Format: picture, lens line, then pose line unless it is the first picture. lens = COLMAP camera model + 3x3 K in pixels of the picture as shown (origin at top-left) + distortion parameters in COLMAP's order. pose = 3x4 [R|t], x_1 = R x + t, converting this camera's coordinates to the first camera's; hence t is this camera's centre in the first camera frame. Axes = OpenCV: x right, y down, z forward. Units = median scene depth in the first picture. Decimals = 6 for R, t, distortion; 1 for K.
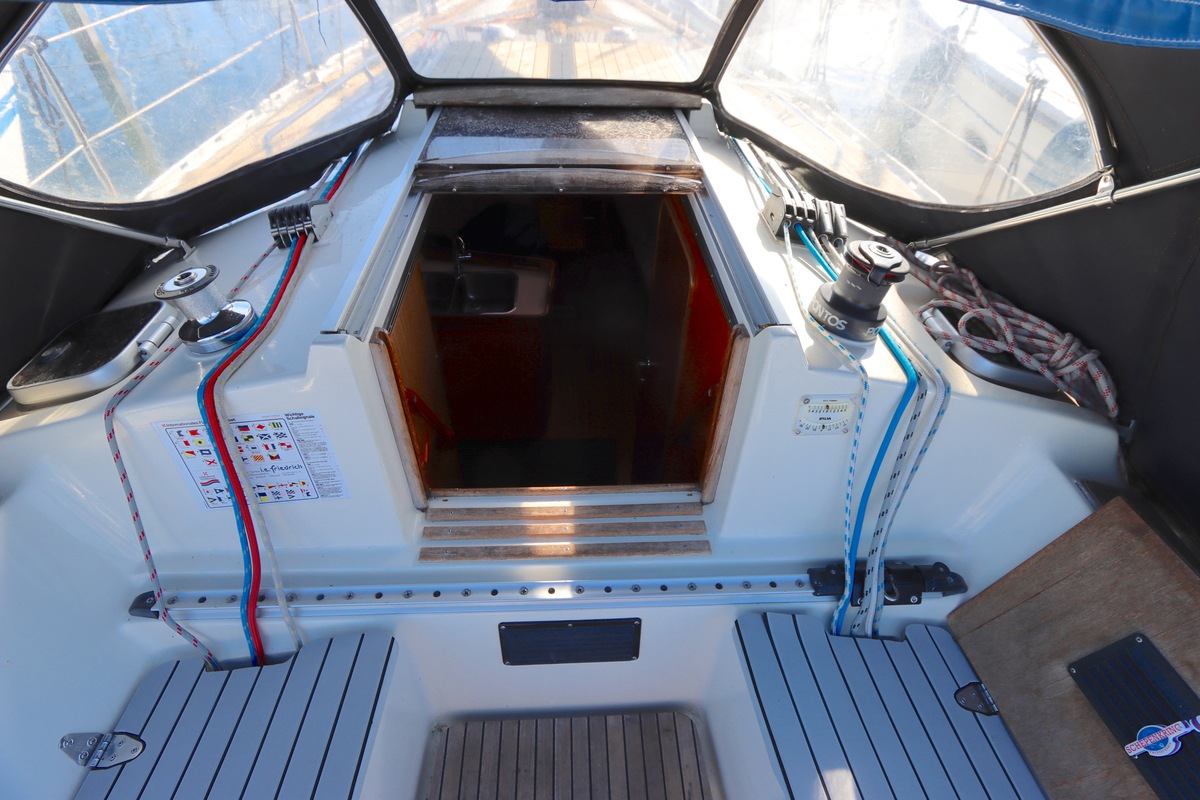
lens RADIAL K [[565.7, 0, 600.1], [0, 565.7, 390.4], [0, 0, 1]] dist [-0.019337, 0.004191]
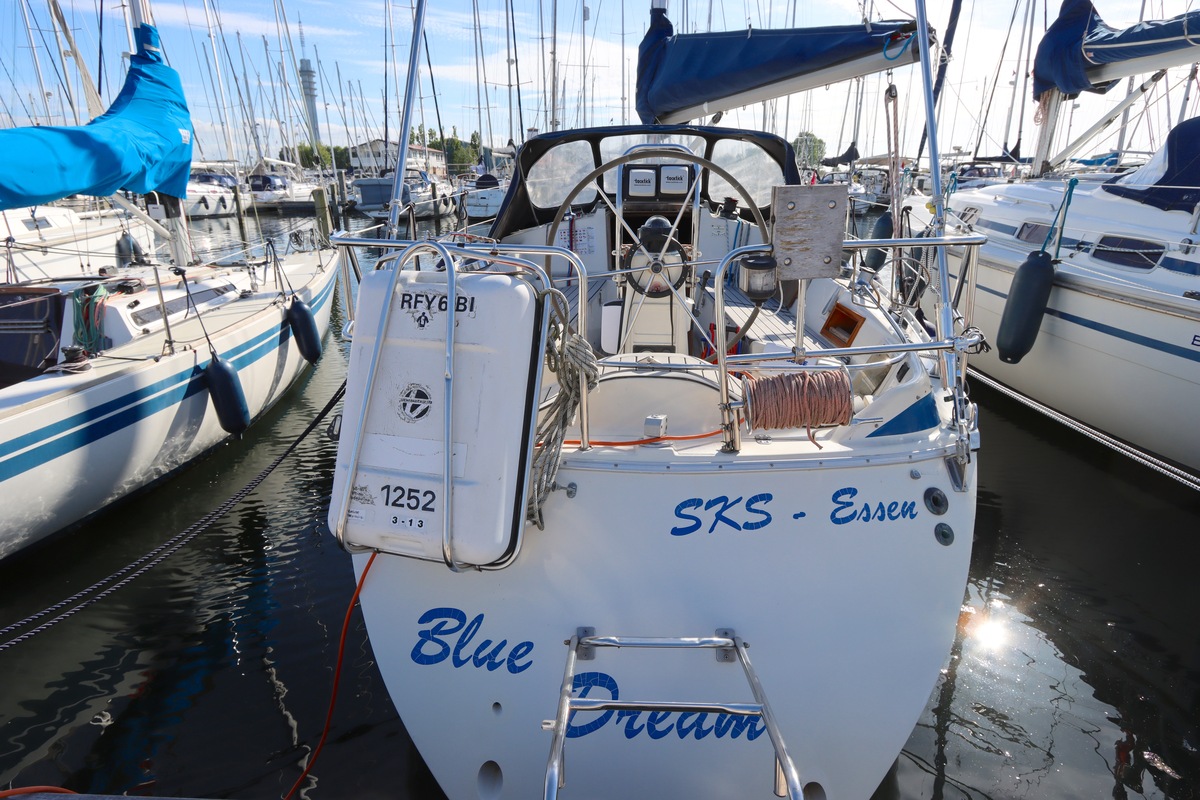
lens RADIAL K [[667.7, 0, 603.1], [0, 667.7, 396.4], [0, 0, 1]] dist [-0.009129, 0.001491]
pose [[0.991171, -0.000326, -0.132586, 0.190067], [-0.055292, 0.907874, -0.415580, 2.711465], [0.120507, 0.419242, 0.899841, -2.481682]]
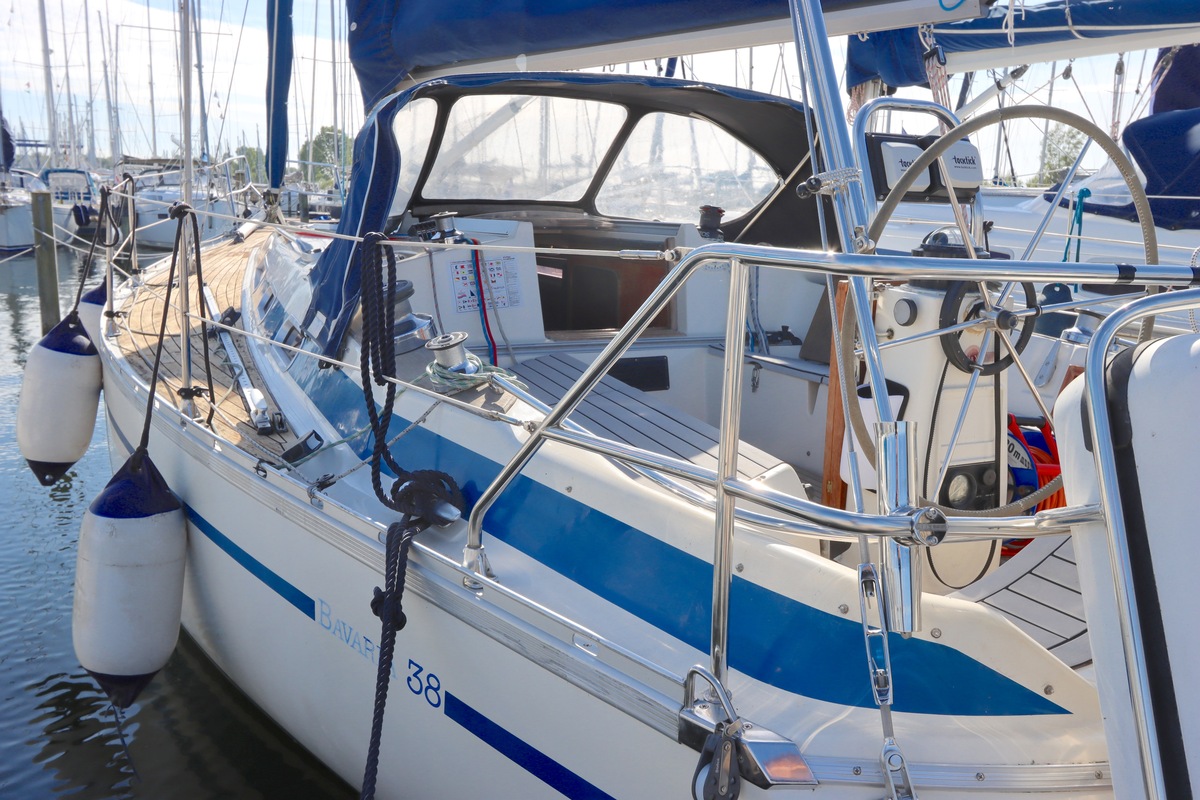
lens RADIAL K [[1056.5, 0, 602.8], [0, 1056.5, 381.0], [0, 0, 1]] dist [-0.001182, 0.003874]
pose [[0.919890, -0.079739, 0.383985, -1.532407], [0.272993, 0.833146, -0.480981, 2.147957], [-0.281562, 0.547275, 0.788170, -1.800393]]
